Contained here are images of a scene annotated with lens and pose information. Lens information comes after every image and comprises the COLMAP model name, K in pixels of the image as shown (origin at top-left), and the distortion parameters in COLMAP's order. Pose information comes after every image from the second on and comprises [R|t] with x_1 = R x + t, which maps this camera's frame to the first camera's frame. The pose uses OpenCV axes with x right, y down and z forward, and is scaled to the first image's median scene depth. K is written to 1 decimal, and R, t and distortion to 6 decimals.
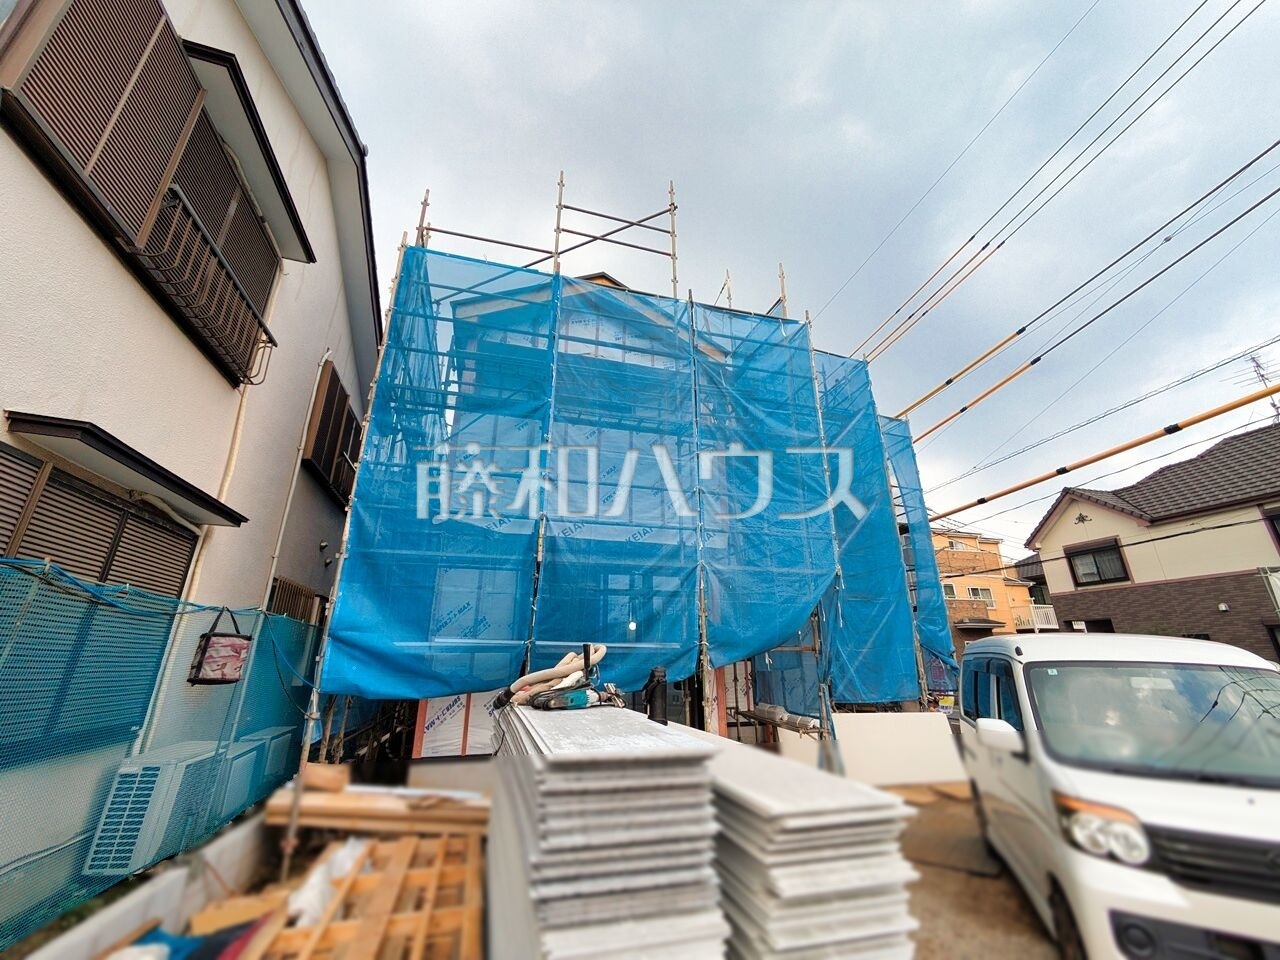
lens RADIAL K [[509.7, 0, 642.3], [0, 509.7, 477.6], [0, 0, 1]] dist [-0.000531, 0.000297]
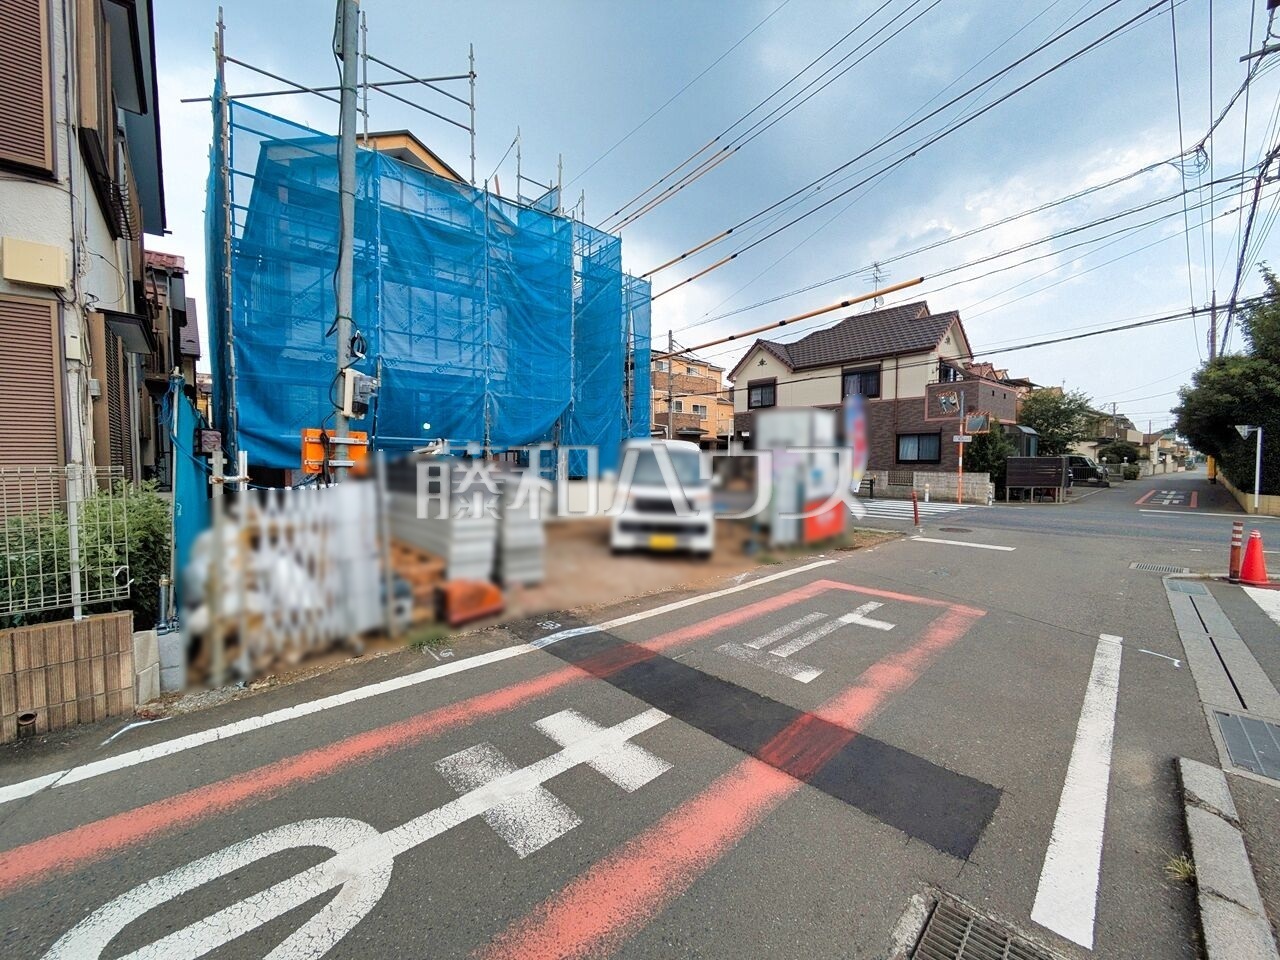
lens RADIAL K [[509.7, 0, 642.3], [0, 509.7, 477.6], [0, 0, 1]] dist [-0.000531, 0.000297]
pose [[0.912325, -0.009925, 0.409346, -0.035619], [-0.144084, 0.927988, 0.343625, -0.073460], [-0.383279, -0.372478, 0.845197, -0.231350]]
